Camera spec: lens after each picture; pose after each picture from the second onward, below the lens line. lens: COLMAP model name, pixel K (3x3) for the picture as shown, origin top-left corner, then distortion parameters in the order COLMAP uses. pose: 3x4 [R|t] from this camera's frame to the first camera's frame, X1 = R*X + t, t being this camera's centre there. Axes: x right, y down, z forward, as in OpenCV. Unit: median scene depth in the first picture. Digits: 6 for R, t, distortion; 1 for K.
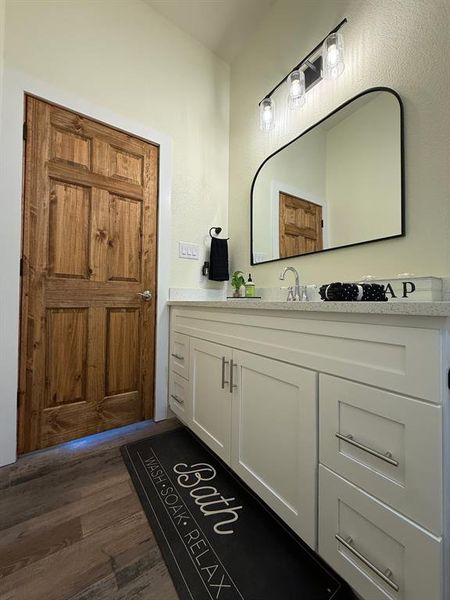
lens RADIAL K [[238.0, 0, 225.0], [0, 238.0, 300.0], [0, 0, 1]] dist [-0.002593, -0.000002]
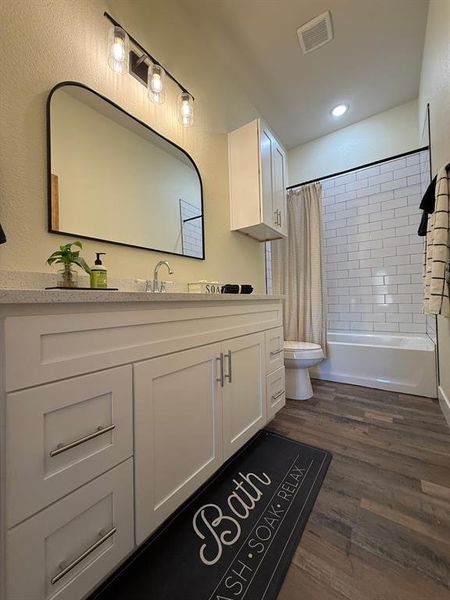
lens RADIAL K [[238.0, 0, 225.0], [0, 238.0, 300.0], [0, 0, 1]] dist [-0.002593, -0.000002]
pose [[-0.328237, -0.005951, 0.944577, -0.939207], [0.017791, 0.999764, 0.012481, 0.022355], [-0.944428, 0.020901, -0.328054, 1.359537]]
